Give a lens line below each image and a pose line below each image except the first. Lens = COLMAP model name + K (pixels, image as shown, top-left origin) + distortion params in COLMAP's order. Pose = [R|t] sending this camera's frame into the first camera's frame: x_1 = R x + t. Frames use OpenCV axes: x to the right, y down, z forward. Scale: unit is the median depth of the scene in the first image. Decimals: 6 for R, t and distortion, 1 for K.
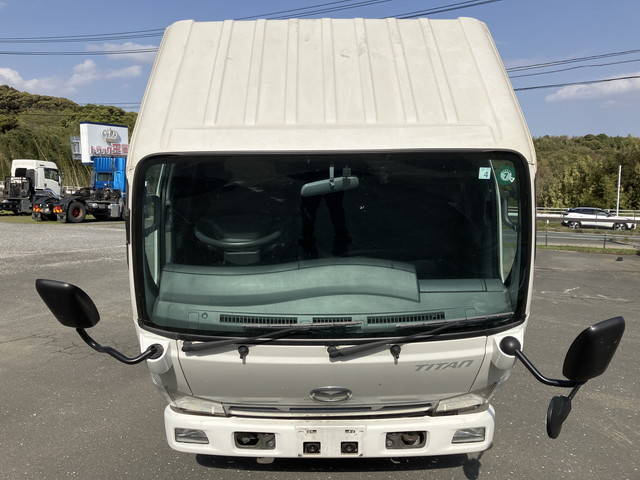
lens RADIAL K [[521.2, 0, 315.3], [0, 521.2, 251.2], [0, 0, 1]] dist [-0.000191, -0.000373]
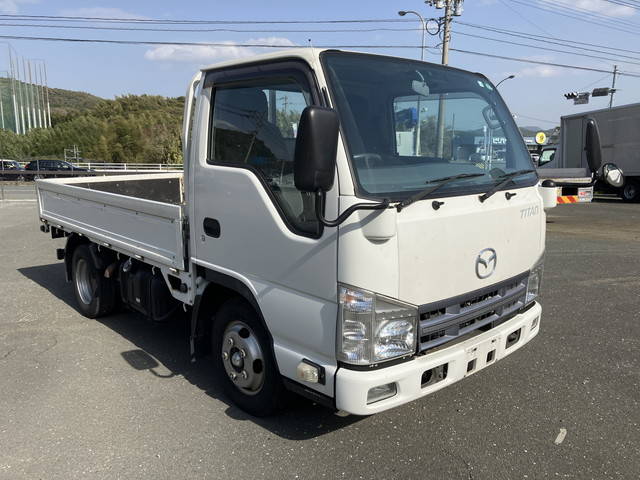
lens RADIAL K [[530.1, 0, 294.4], [0, 530.1, 240.7], [0, 0, 1]] dist [0.000127, -0.000774]
pose [[0.757104, -0.111283, 0.643746, -0.388188], [0.076709, 0.993712, 0.081564, 0.006412], [-0.648775, -0.012372, 0.760880, 0.178861]]
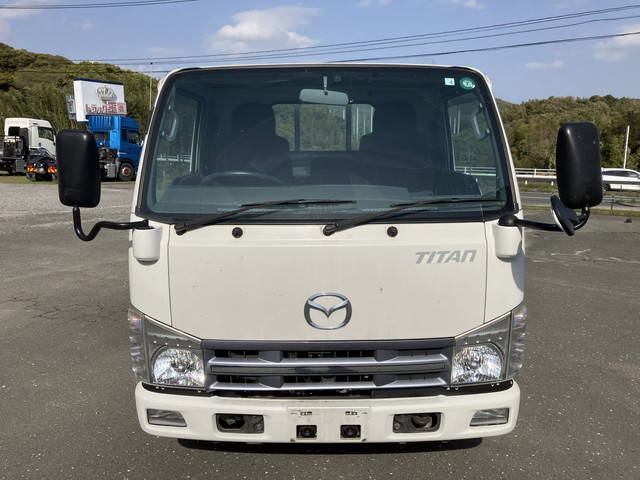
lens RADIAL K [[520.8, 0, 320.0], [0, 520.8, 240.0], [0, 0, 1]] dist [0.003008, 0.000636]
pose [[0.999976, 0.002483, 0.006471, 0.003791], [-0.002803, 0.998746, 0.049989, 0.008109], [-0.006338, -0.050006, 0.998729, 0.067133]]
